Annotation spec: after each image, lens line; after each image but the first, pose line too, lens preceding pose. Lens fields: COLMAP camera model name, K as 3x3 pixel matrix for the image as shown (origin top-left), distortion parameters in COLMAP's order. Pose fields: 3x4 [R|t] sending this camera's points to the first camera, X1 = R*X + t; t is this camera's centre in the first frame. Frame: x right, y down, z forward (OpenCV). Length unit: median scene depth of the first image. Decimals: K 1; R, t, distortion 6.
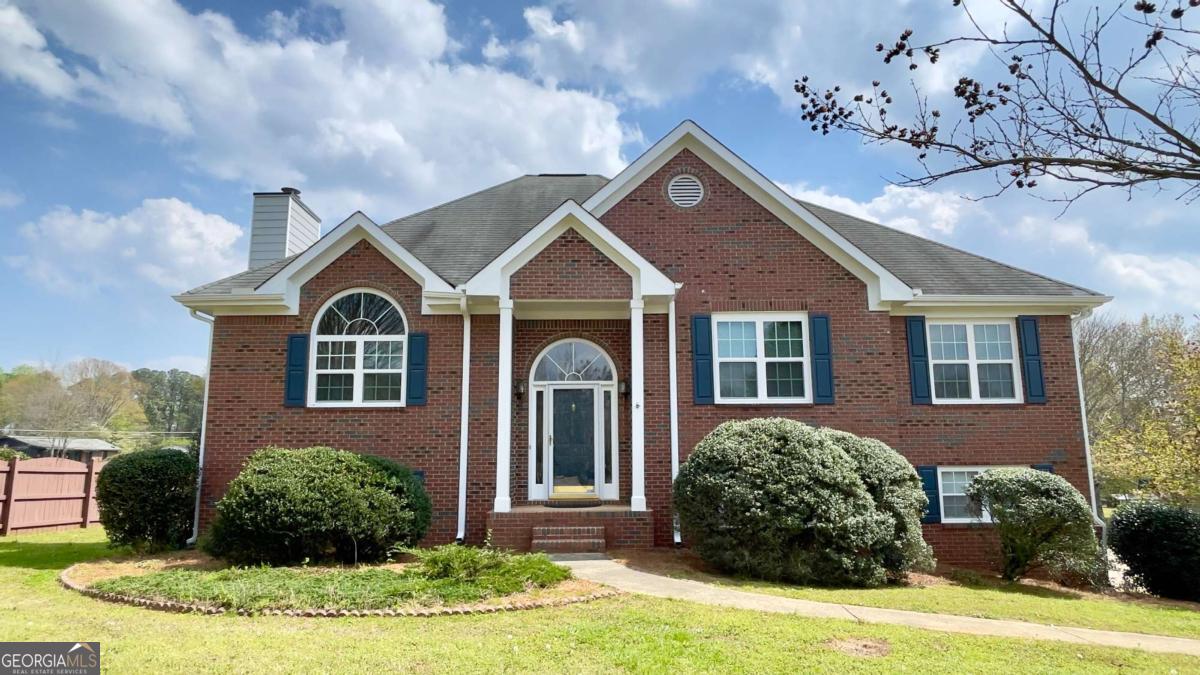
lens RADIAL K [[696.7, 0, 593.7], [0, 696.7, 346.2], [0, 0, 1]] dist [0.000725, -0.003432]
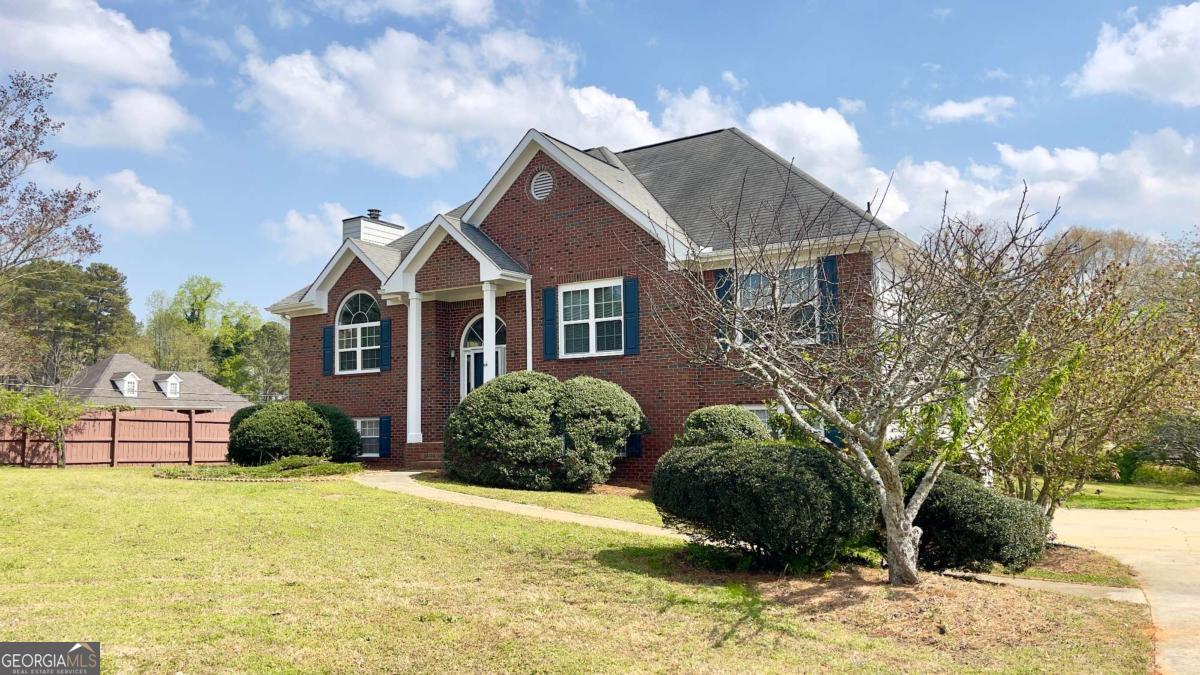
lens RADIAL K [[917.7, 0, 601.5], [0, 917.7, 330.8], [0, 0, 1]] dist [0.003318, 0.000373]
pose [[0.839427, -0.066537, -0.539383, 1.114564], [0.099880, 0.994460, 0.032766, -0.013421], [0.534215, -0.081378, 0.841423, -0.329945]]
